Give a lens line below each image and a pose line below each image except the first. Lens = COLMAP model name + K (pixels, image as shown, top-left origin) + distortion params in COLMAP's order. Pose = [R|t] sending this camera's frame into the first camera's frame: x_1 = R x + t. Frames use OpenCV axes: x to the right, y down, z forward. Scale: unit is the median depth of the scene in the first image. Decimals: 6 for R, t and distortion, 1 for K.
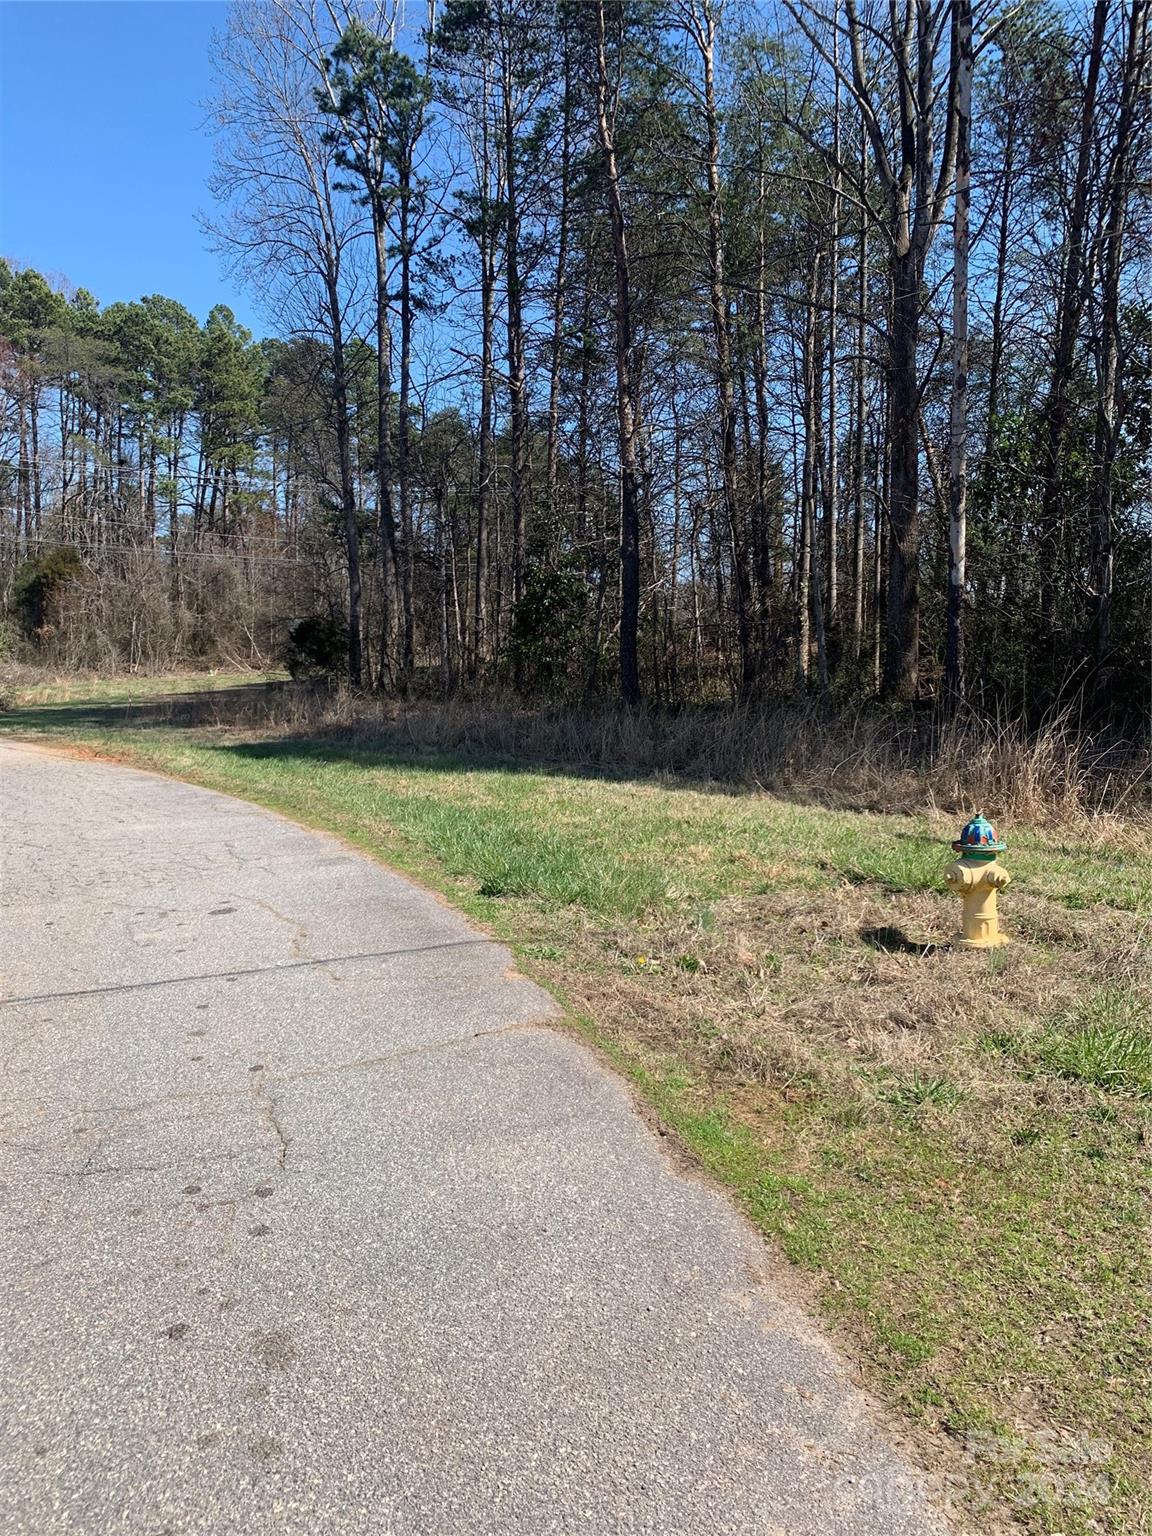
lens RADIAL K [[1208.8, 0, 548.6], [0, 1208.8, 760.5], [0, 0, 1]] dist [0.092529, -0.159666]
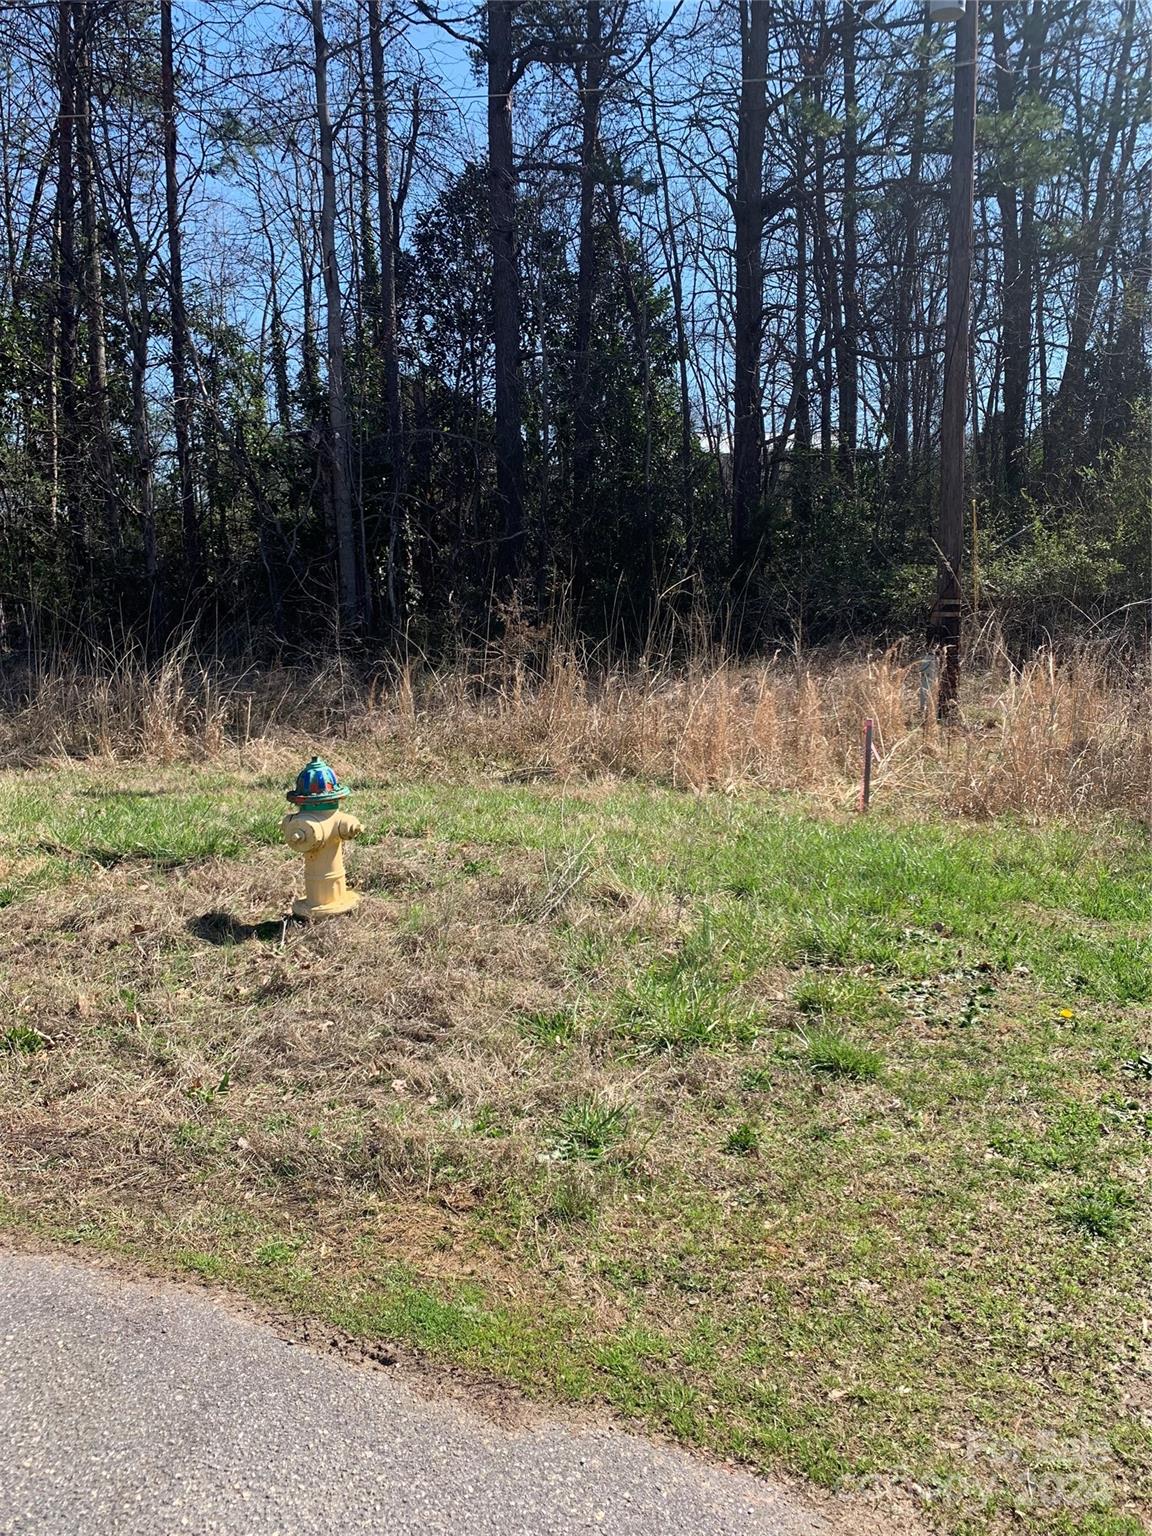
lens RADIAL K [[1208.8, 0, 548.6], [0, 1208.8, 760.5], [0, 0, 1]] dist [0.092529, -0.159666]
pose [[0.670647, -0.129216, 0.730436, -0.147992], [0.087055, 0.991616, 0.095490, -0.018674], [-0.736651, -0.000451, 0.676273, 0.321733]]
